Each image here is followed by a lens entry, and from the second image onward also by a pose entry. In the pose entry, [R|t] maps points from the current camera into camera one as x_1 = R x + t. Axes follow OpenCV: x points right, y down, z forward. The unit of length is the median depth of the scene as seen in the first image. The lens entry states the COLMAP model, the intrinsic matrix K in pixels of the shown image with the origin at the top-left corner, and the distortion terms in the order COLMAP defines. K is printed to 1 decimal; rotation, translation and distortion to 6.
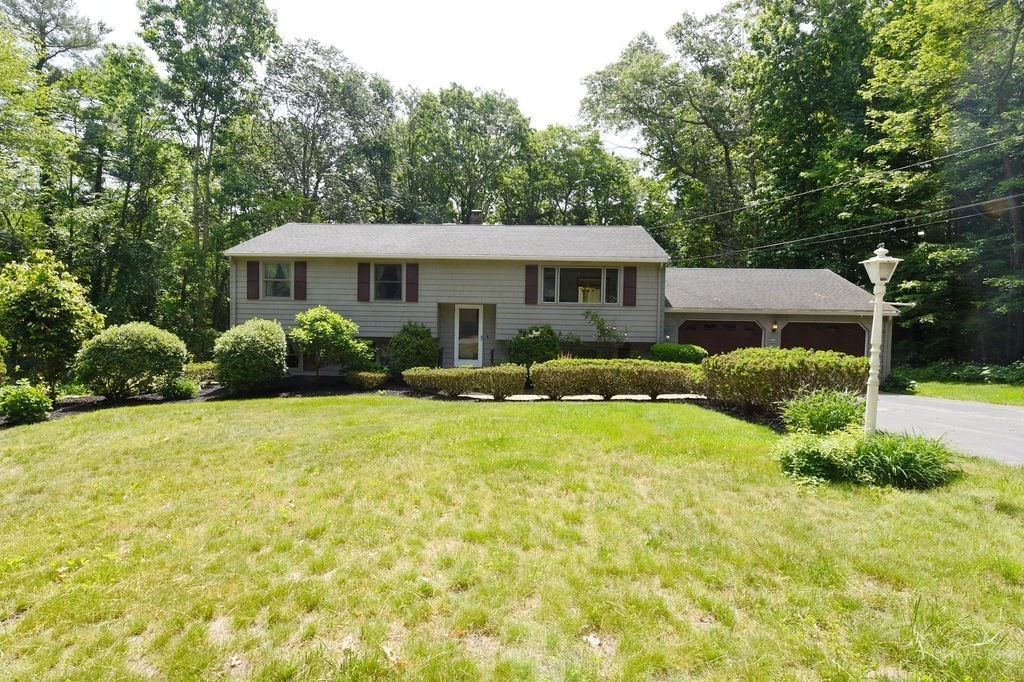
lens RADIAL K [[486.9, 0, 512.0], [0, 486.9, 341.0], [0, 0, 1]] dist [-0.000480, -0.014423]
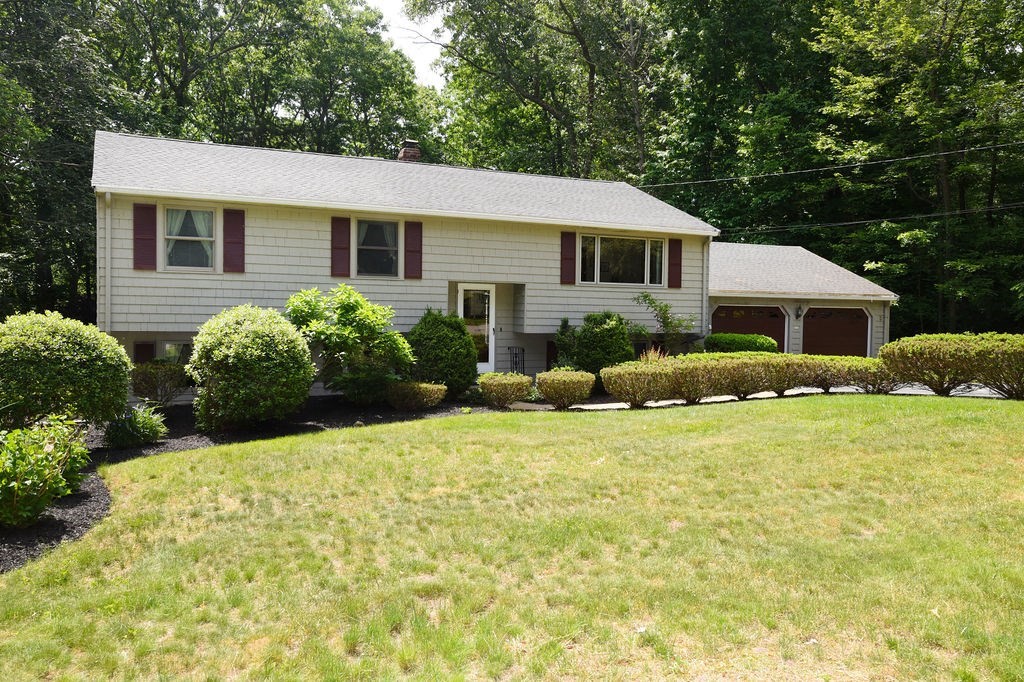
lens RADIAL K [[810.1, 0, 512.0], [0, 810.1, 341.0], [0, 0, 1]] dist [0.006121, 0.003396]
pose [[0.880108, -0.022577, 0.474236, -0.622657], [0.020240, 0.999745, 0.010032, -0.003523], [-0.474341, 0.000770, 0.880341, -0.047737]]
